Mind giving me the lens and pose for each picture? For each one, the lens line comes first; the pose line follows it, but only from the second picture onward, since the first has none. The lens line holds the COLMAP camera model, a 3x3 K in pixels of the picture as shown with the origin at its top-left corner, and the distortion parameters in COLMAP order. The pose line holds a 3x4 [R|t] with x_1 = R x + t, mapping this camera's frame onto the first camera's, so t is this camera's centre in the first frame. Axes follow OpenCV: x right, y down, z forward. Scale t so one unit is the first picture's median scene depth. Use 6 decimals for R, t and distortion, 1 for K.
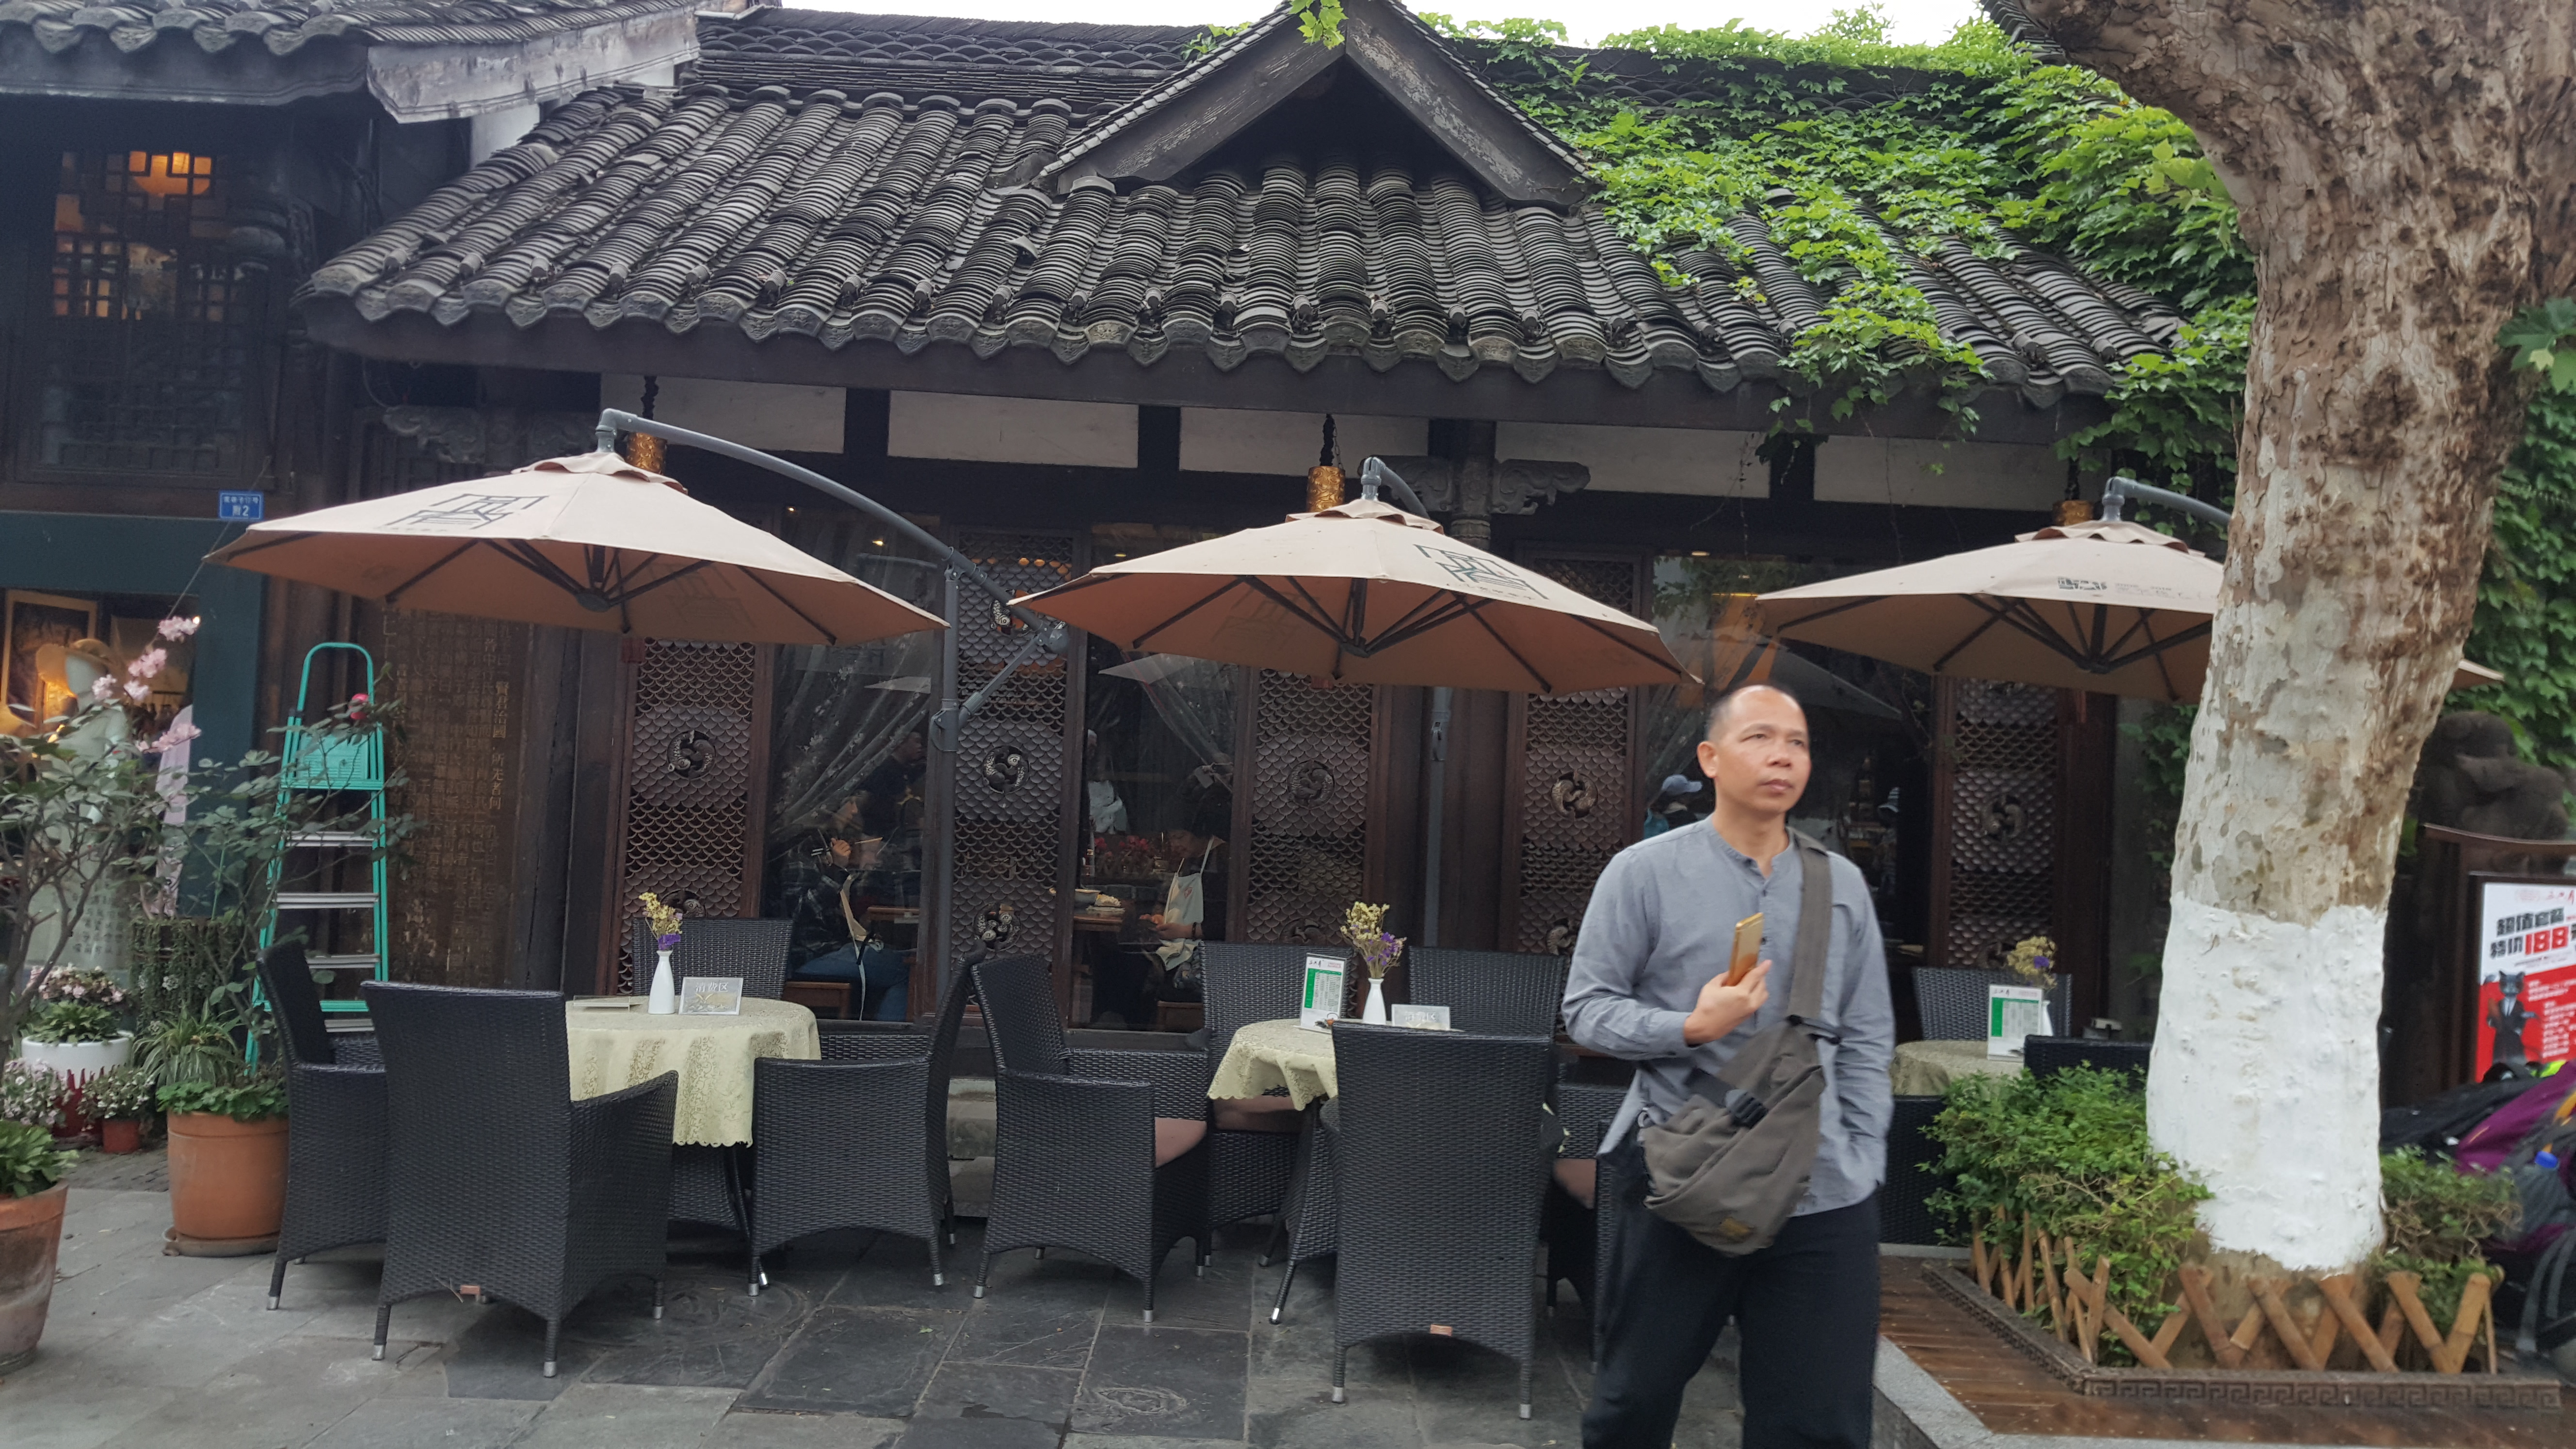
lens RADIAL K [[1948.1, 0, 1288.6], [0, 1948.1, 715.6], [0, 0, 1]] dist [0.036141, -0.033287]
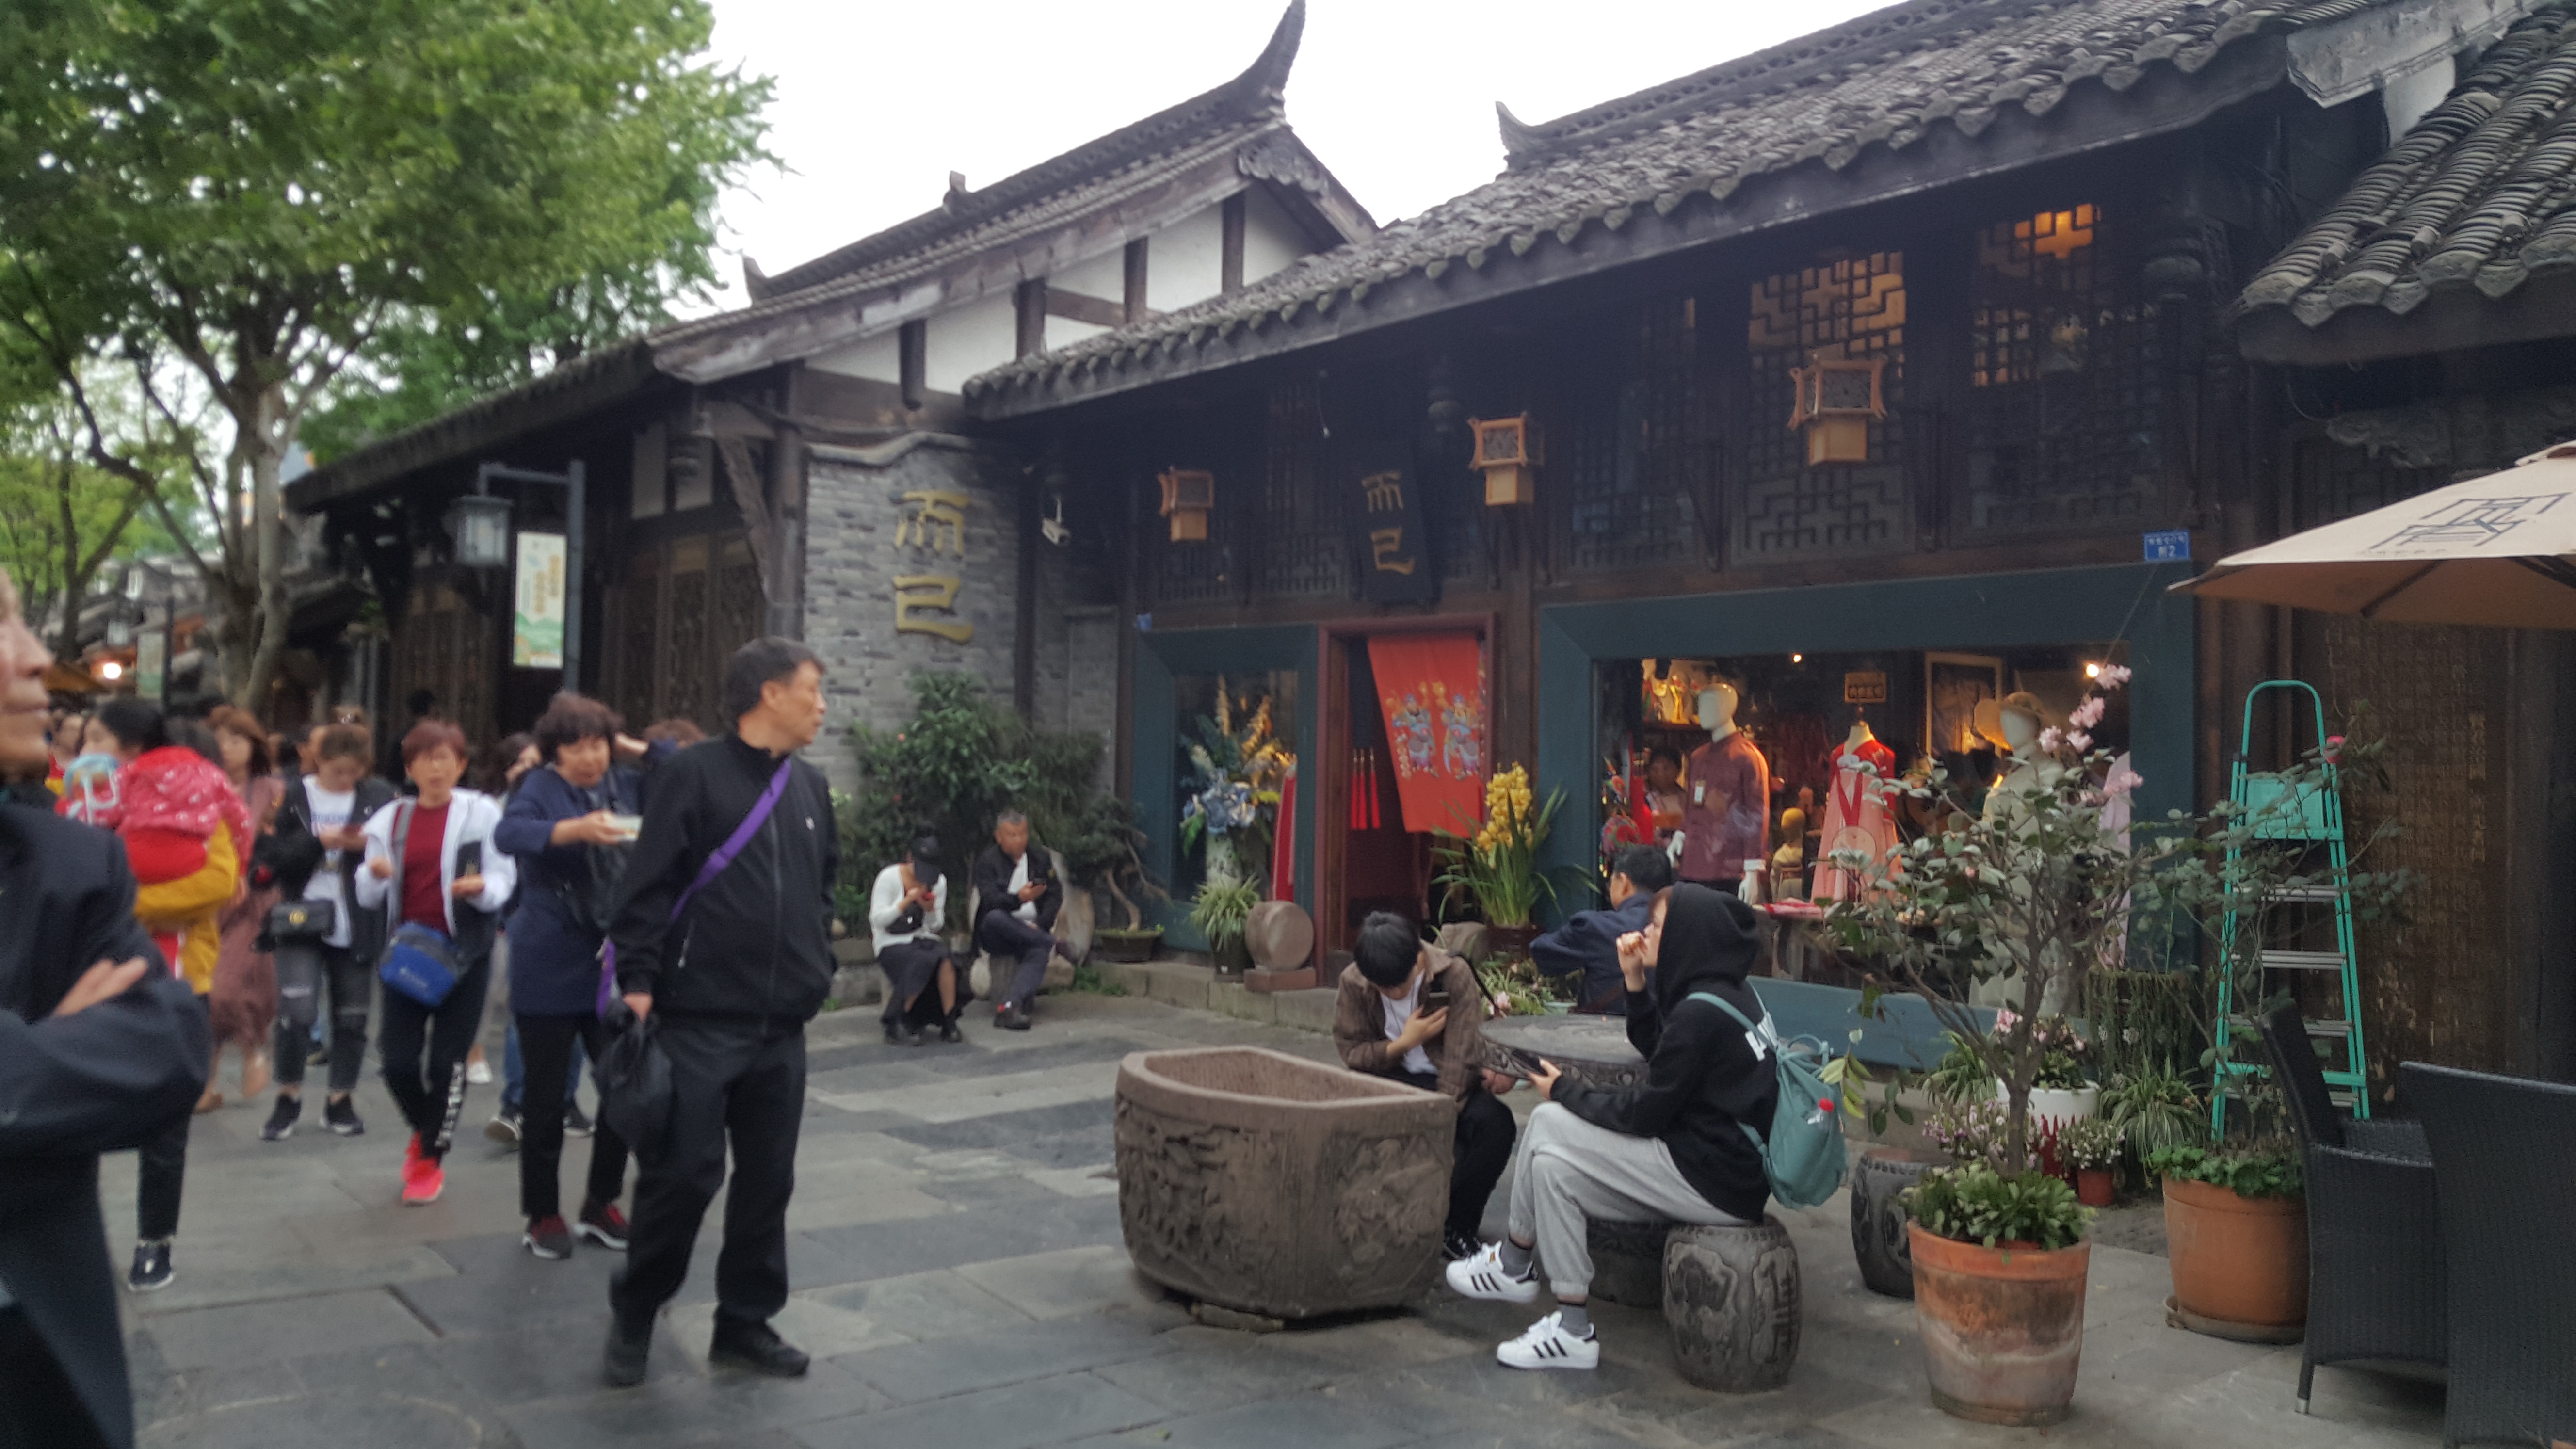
lens RADIAL K [[1948.1, 0, 1288.6], [0, 1948.1, 715.6], [0, 0, 1]] dist [0.036141, -0.033287]
pose [[0.656850, -0.050015, -0.752361, -0.098254], [0.034747, 0.998745, -0.036058, -0.003290], [0.753220, -0.002458, 0.657764, 0.036905]]
